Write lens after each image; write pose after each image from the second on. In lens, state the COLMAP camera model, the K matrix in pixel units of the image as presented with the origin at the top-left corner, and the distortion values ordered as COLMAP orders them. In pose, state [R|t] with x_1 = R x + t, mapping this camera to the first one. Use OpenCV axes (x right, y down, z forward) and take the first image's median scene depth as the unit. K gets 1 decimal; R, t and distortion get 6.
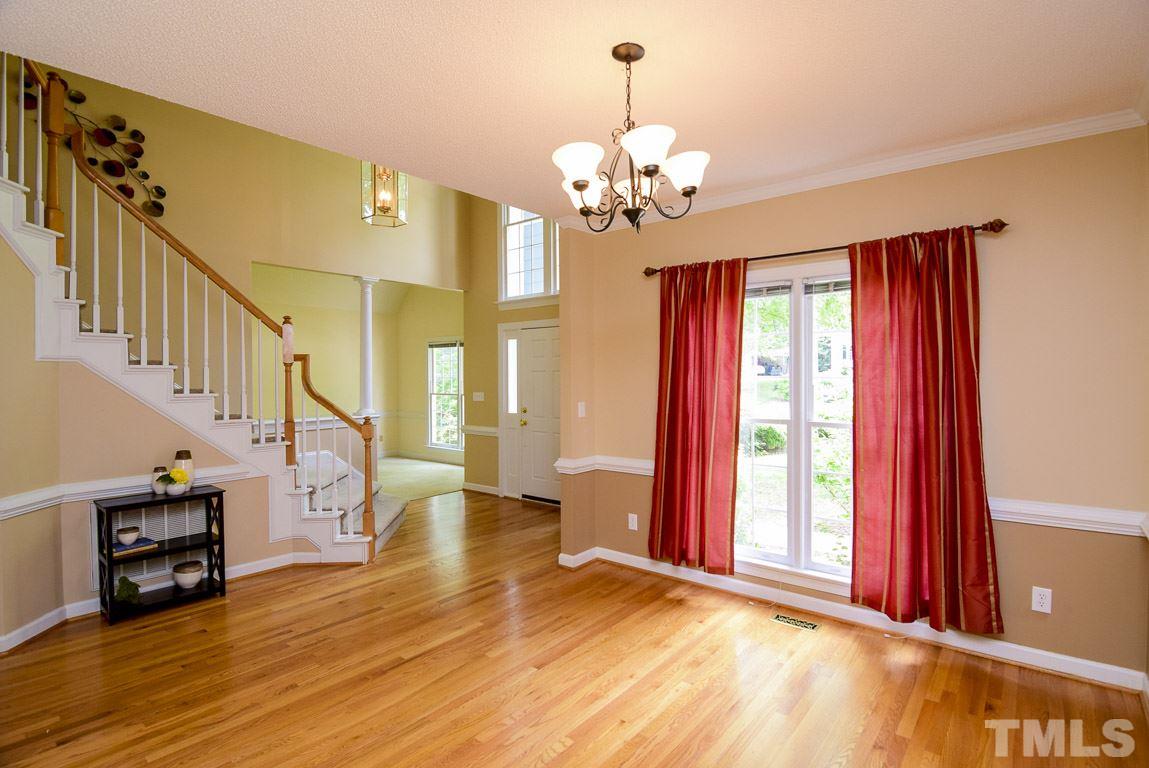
lens RADIAL K [[560.2, 0, 574.5], [0, 560.2, 384.0], [0, 0, 1]] dist [0.013194, -0.000586]
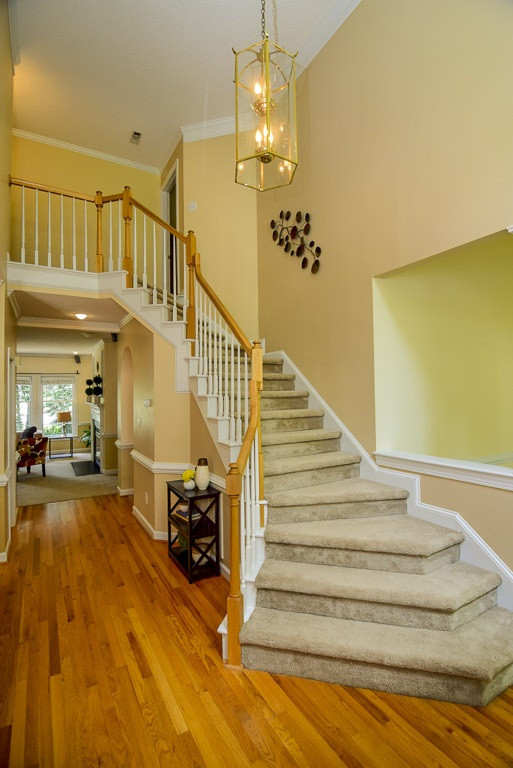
lens RADIAL K [[374.5, 0, 256.5], [0, 374.5, 384.0], [0, 0, 1]] dist [0.013194, -0.000586]
pose [[-0.360609, -0.018916, -0.932525, 0.105446], [0.005346, 0.999736, -0.022347, -0.041556], [0.932702, -0.013044, -0.360413, 1.602822]]
